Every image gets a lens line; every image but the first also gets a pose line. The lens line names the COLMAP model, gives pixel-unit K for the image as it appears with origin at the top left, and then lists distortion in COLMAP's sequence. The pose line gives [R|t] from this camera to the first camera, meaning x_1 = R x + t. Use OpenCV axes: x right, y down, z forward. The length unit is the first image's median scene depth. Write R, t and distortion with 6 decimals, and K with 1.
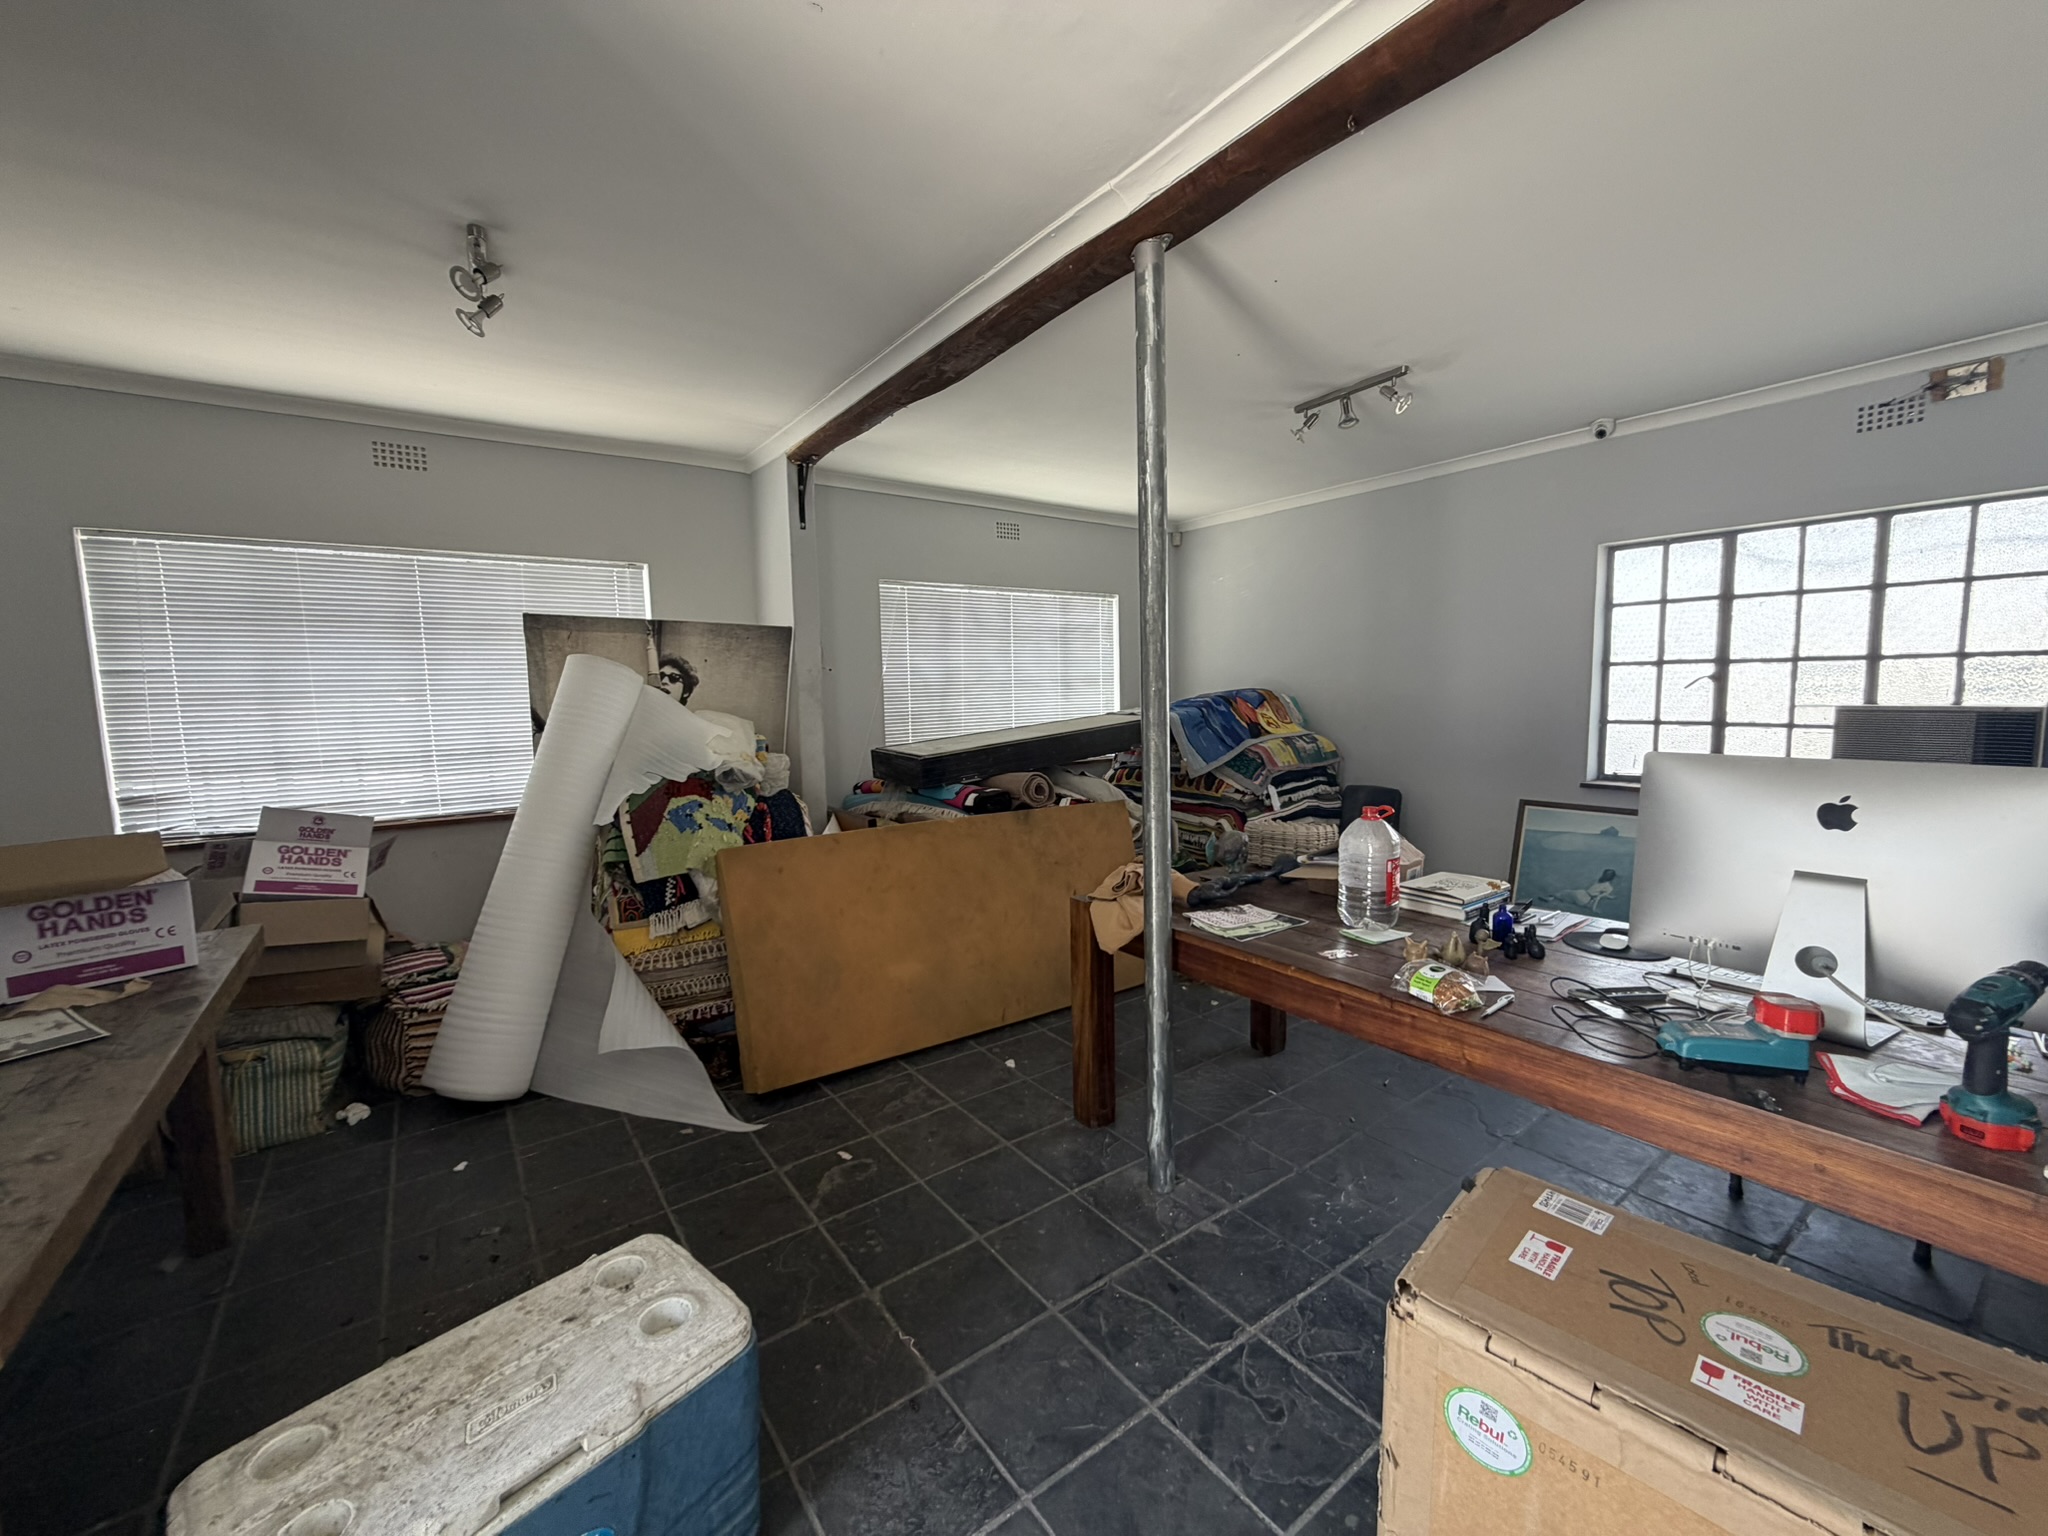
lens RADIAL K [[815.7, 0, 1018.4], [0, 815.7, 765.8], [0, 0, 1]] dist [0.002338, 0.000396]
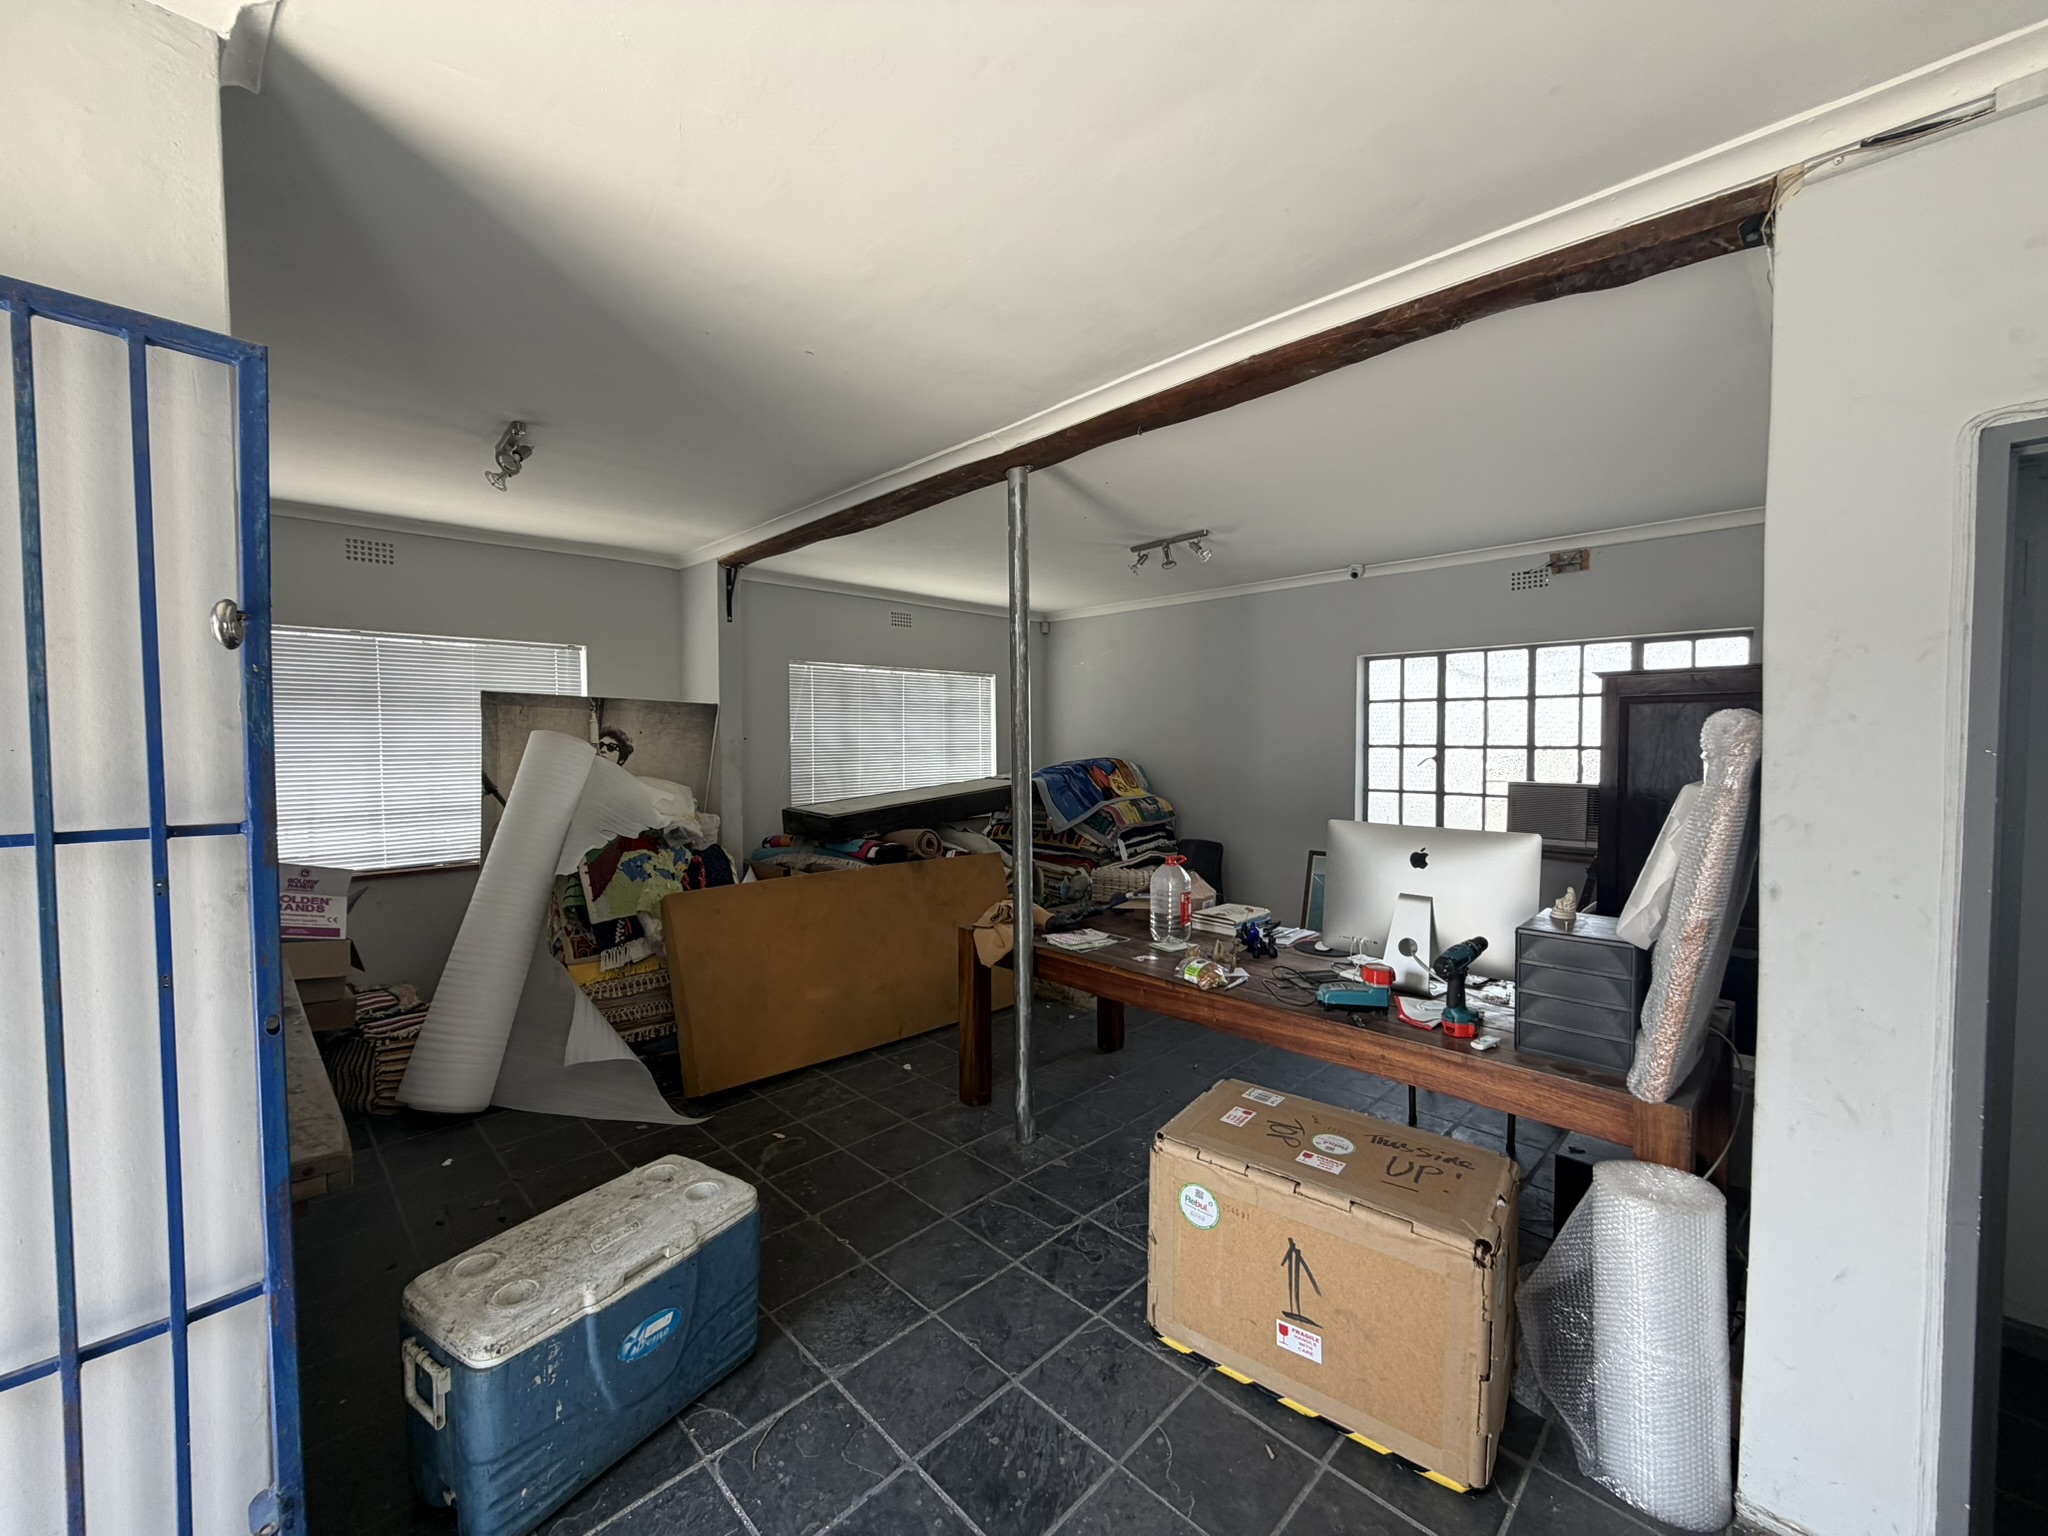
lens RADIAL K [[815.7, 0, 1018.4], [0, 815.7, 765.8], [0, 0, 1]] dist [0.002338, 0.000396]
pose [[0.988596, 0.011795, 0.150132, -0.037706], [-0.002194, 0.997950, -0.063959, -0.012294], [-0.150579, 0.062900, 0.986595, -0.299102]]
